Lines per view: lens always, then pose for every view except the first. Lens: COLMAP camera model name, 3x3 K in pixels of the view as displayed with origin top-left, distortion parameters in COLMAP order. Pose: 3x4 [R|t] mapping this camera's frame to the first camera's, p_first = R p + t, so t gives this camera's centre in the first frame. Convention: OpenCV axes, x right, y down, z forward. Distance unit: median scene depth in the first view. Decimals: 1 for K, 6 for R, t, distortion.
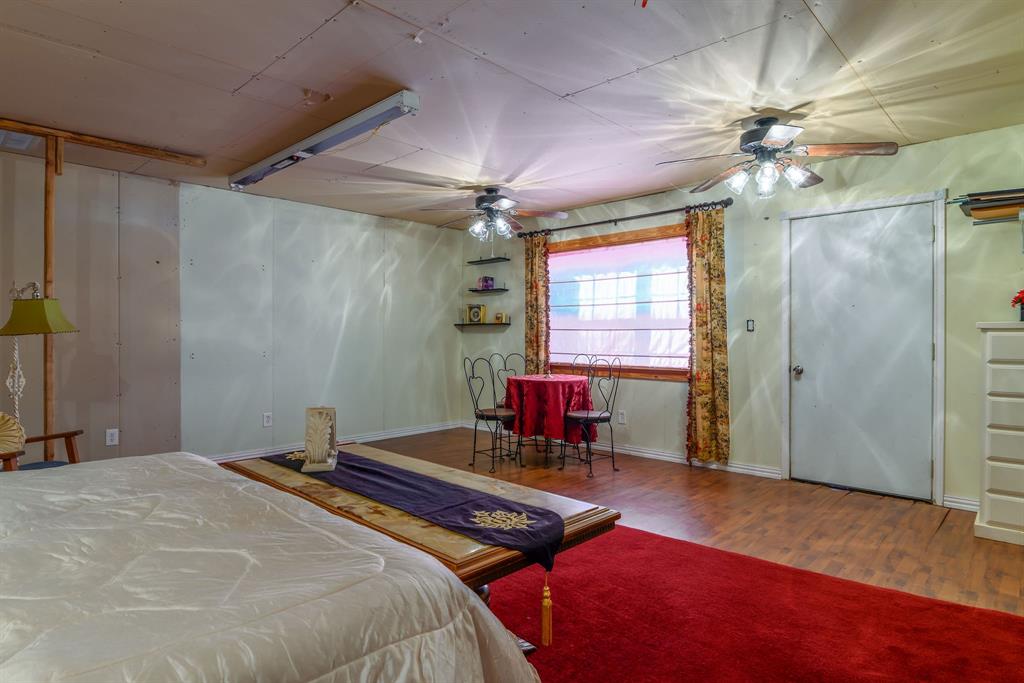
lens RADIAL K [[564.6, 0, 512.8], [0, 564.6, 337.6], [0, 0, 1]] dist [-0.014341, 0.001842]
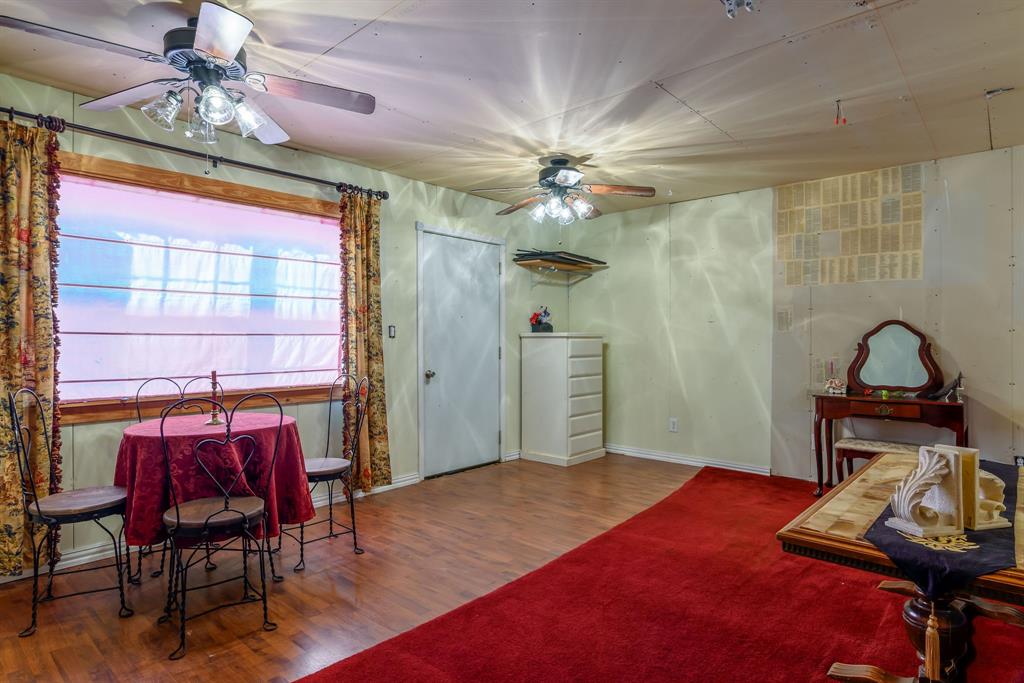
lens RADIAL K [[564.6, 0, 512.8], [0, 564.6, 339.3], [0, 0, 1]] dist [-0.014341, 0.001842]
pose [[-0.026422, -0.000141, 0.999651, -0.530886], [0.007314, 0.999973, 0.000334, -0.007289], [-0.999624, 0.007320, -0.026420, 0.814503]]
